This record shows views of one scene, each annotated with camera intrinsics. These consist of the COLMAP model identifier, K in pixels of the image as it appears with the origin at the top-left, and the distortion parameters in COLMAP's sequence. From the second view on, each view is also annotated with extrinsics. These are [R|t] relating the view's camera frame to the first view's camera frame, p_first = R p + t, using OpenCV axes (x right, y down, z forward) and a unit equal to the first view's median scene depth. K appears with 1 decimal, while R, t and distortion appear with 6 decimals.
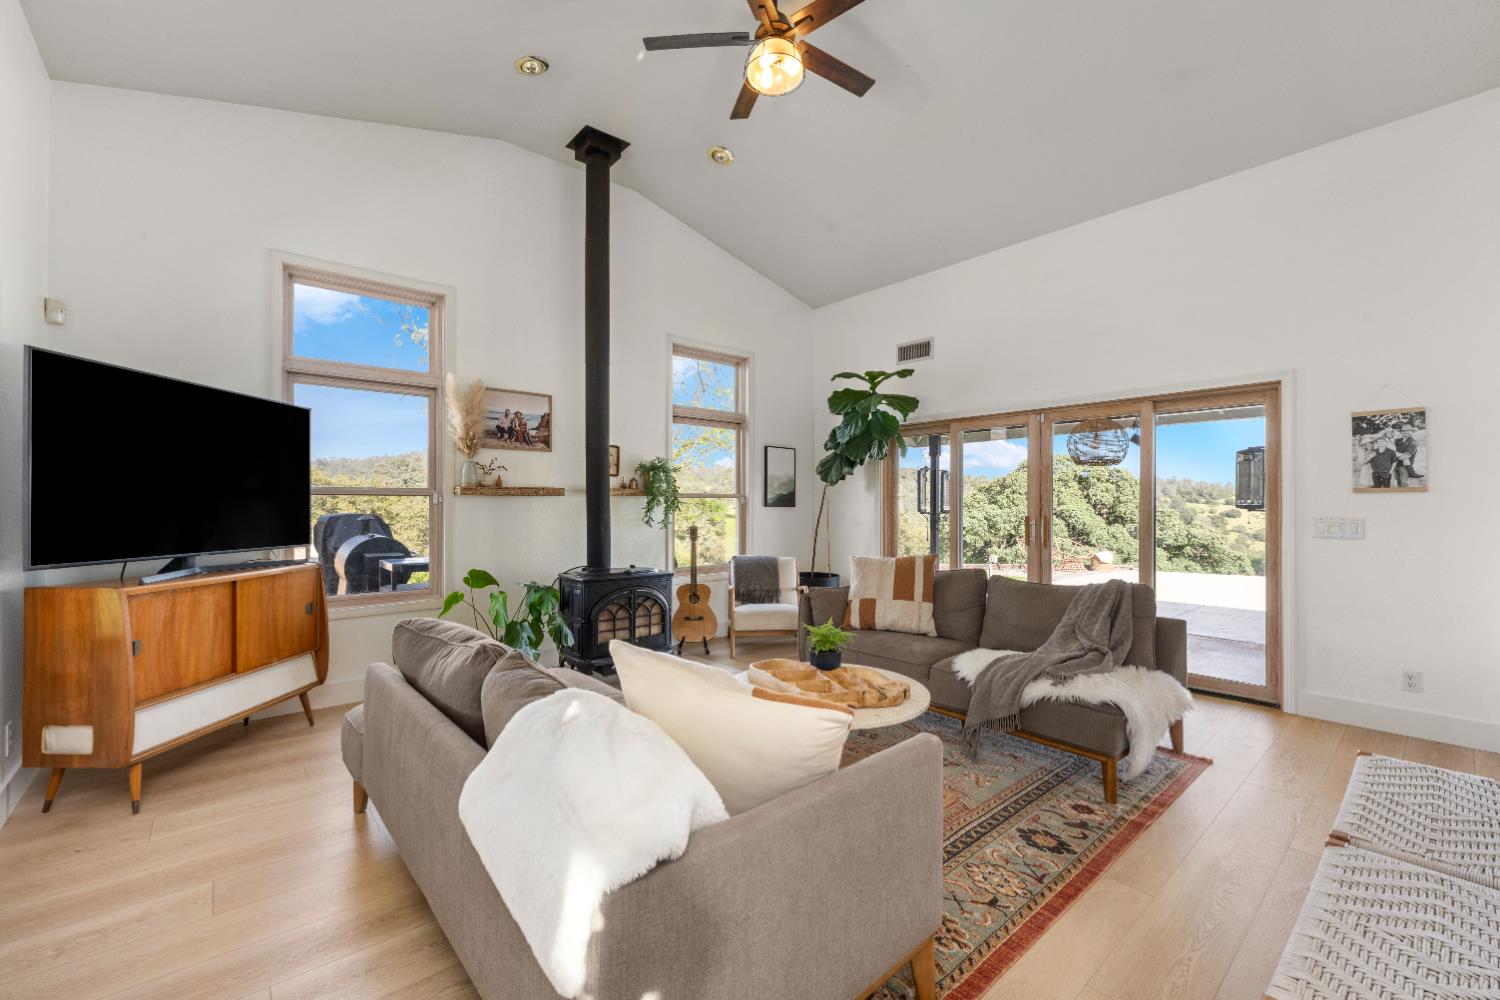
lens RADIAL K [[612.4, 0, 734.2], [0, 612.4, 500.5], [0, 0, 1]] dist [-0.000487, -0.000797]
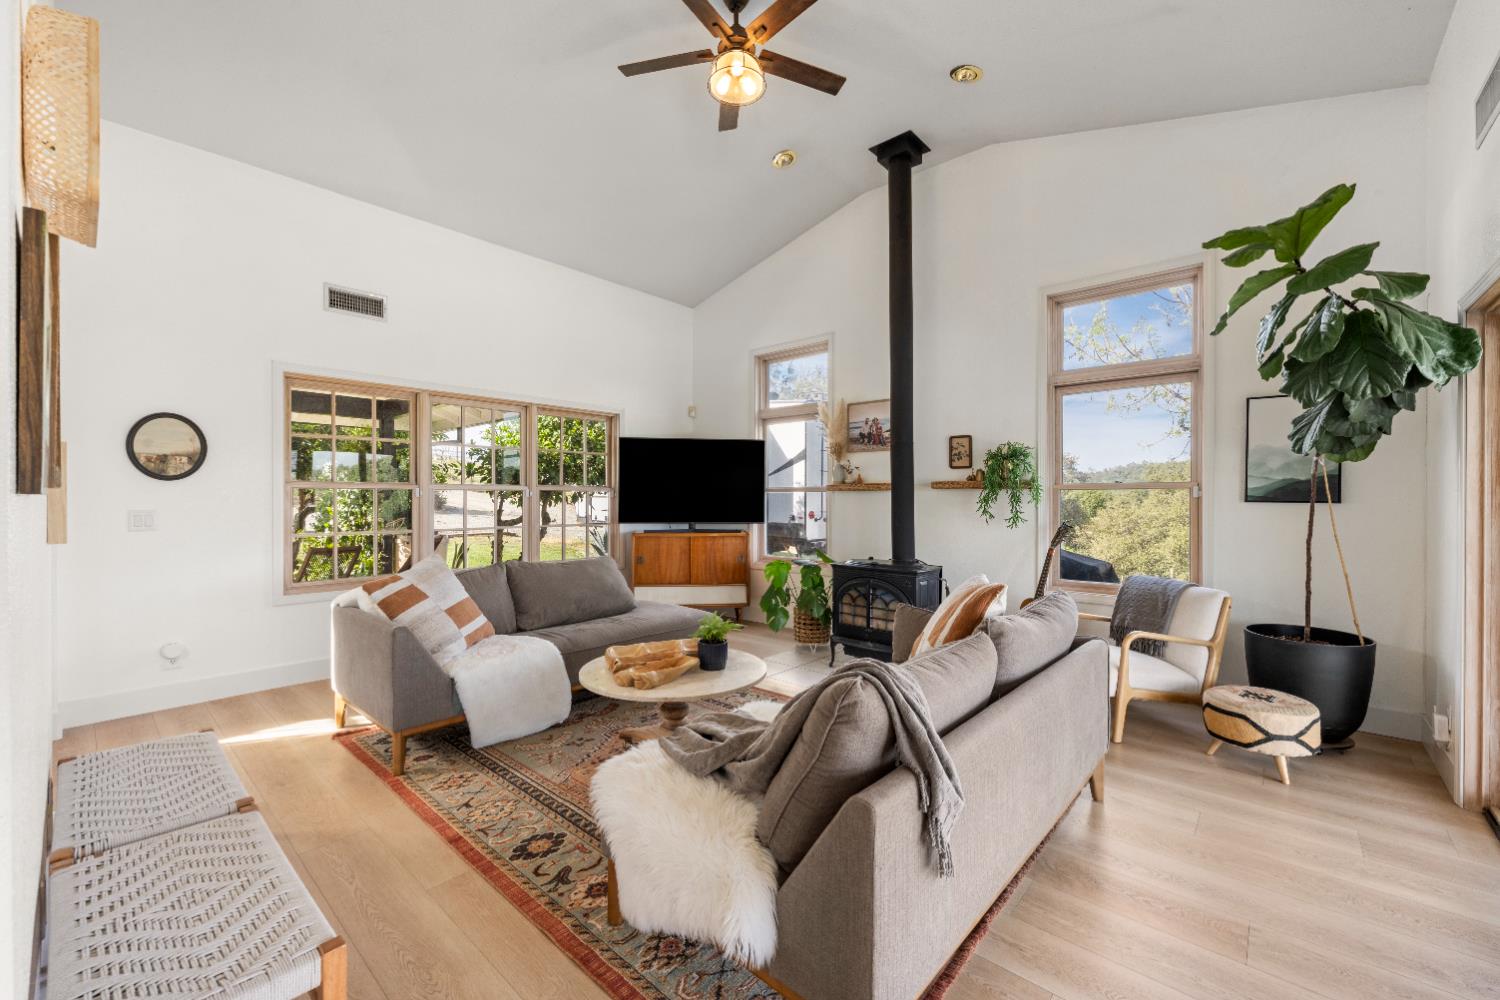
lens RADIAL K [[608.8, 0, 750.0], [0, 608.8, 500.0], [0, 0, 1]] dist [-0.002141, 0.000054]
pose [[0.137571, 0.001055, -0.990491, 0.992381], [0.002758, 0.999995, 0.001448, 0.009528], [0.990488, -0.002931, 0.137567, 0.795373]]
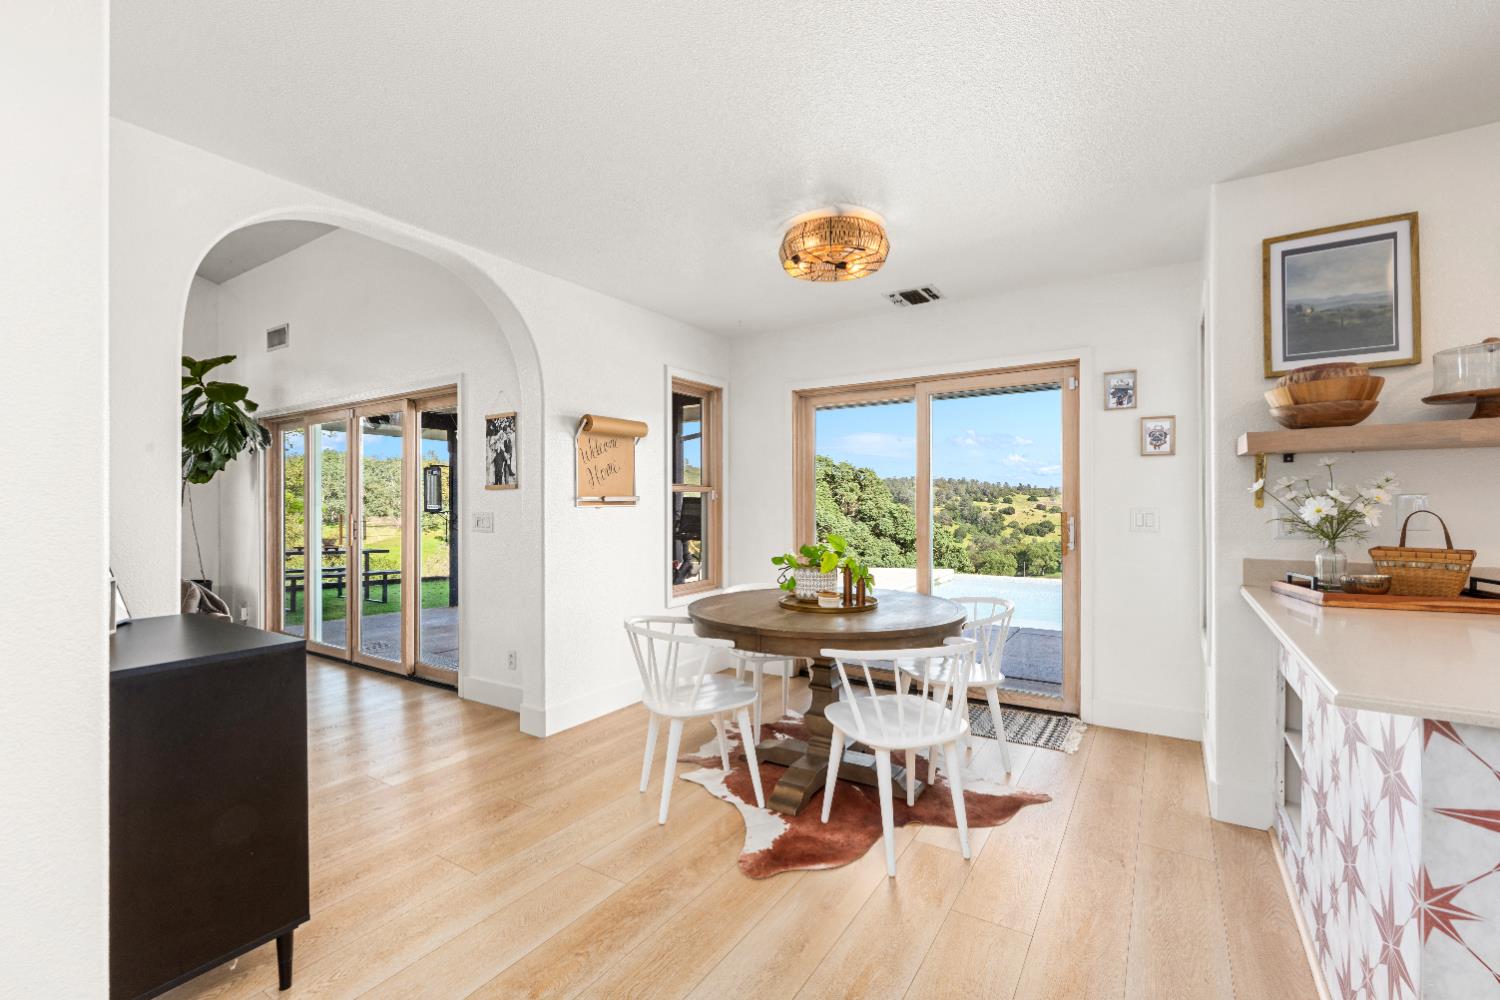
lens RADIAL K [[659.5, 0, 744.8], [0, 659.5, 504.5], [0, 0, 1]] dist [0.001425, -0.000267]
pose [[0.960514, -0.006401, 0.278157, 1.135684], [0.004803, 0.999968, 0.006428, 0.008728], [-0.278190, -0.004839, 0.960514, -0.252702]]
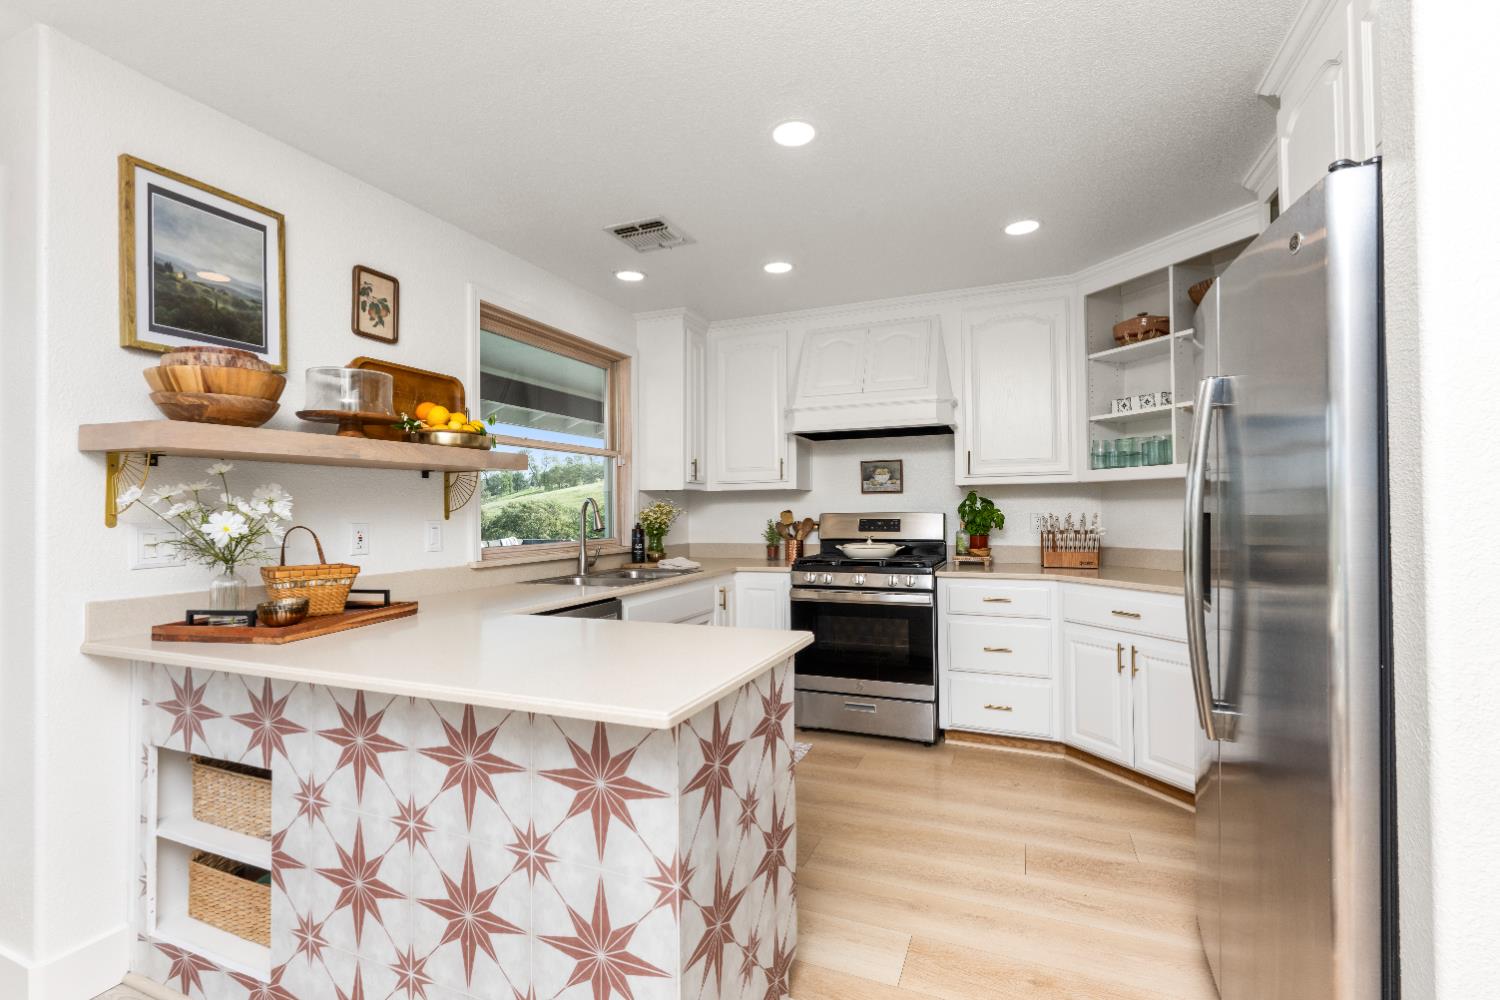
lens RADIAL K [[659.5, 0, 744.8], [0, 659.5, 504.5], [0, 0, 1]] dist [0.001425, -0.000267]
pose [[-0.439507, 0.011811, 0.898161, 1.205446], [0.003533, 0.999929, -0.011420, 0.009798], [-0.898232, -0.001846, -0.439518, 0.071103]]
